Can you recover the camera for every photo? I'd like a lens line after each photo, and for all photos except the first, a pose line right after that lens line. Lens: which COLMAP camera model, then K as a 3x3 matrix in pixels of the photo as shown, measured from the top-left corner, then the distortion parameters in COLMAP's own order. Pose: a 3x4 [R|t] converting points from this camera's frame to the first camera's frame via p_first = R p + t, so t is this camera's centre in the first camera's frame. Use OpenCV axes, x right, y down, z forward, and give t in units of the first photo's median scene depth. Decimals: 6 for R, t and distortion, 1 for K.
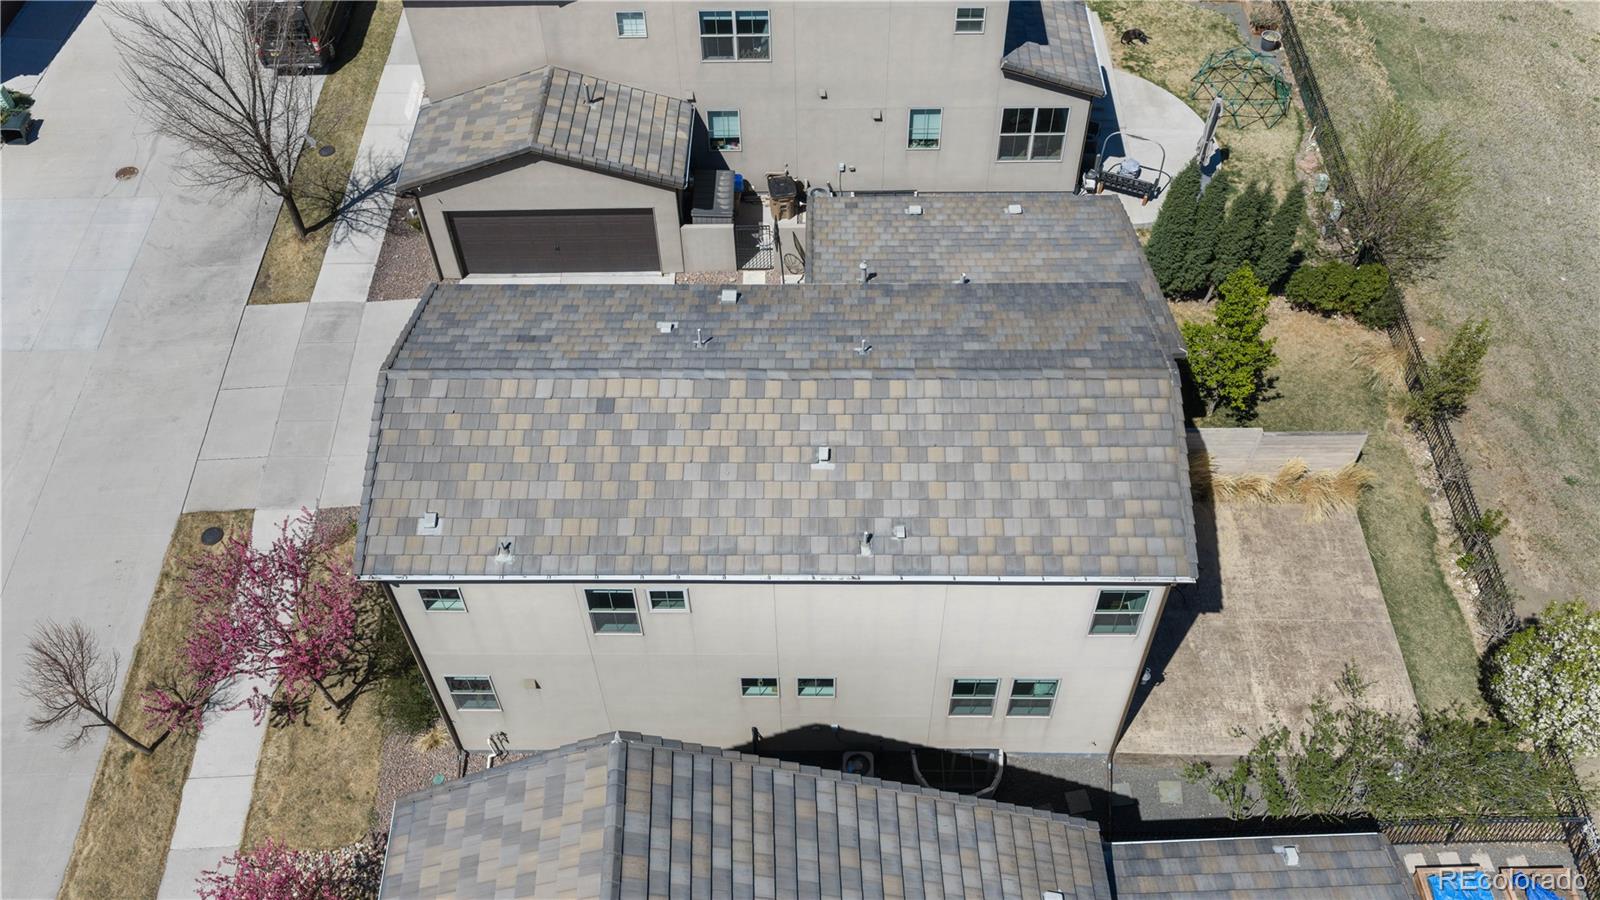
lens RADIAL K [[1323.0, 0, 774.6], [0, 1323.0, 459.0], [0, 0, 1]] dist [0.011786, 0.003223]
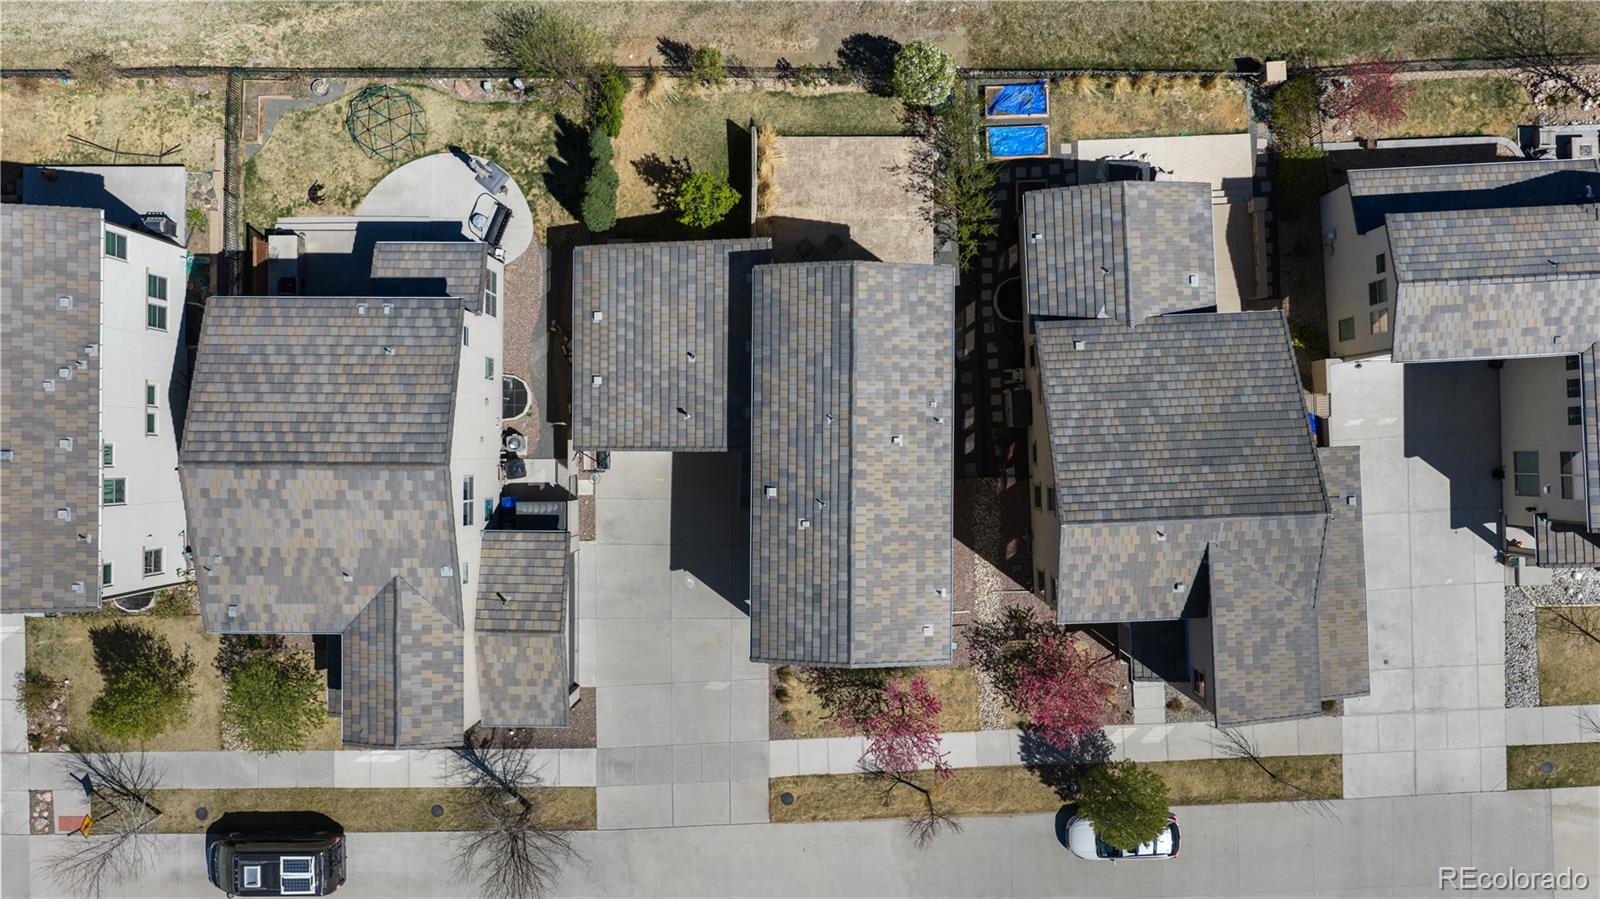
lens RADIAL K [[1280.9, 0, 791.2], [0, 1280.9, 450.4], [0, 0, 1]] dist [0.011635, -0.008357]
pose [[-0.016149, -0.999816, 0.010341, 0.008789], [0.789242, -0.006397, 0.614049, -0.901491], [-0.613870, 0.018078, 0.789200, -0.301727]]
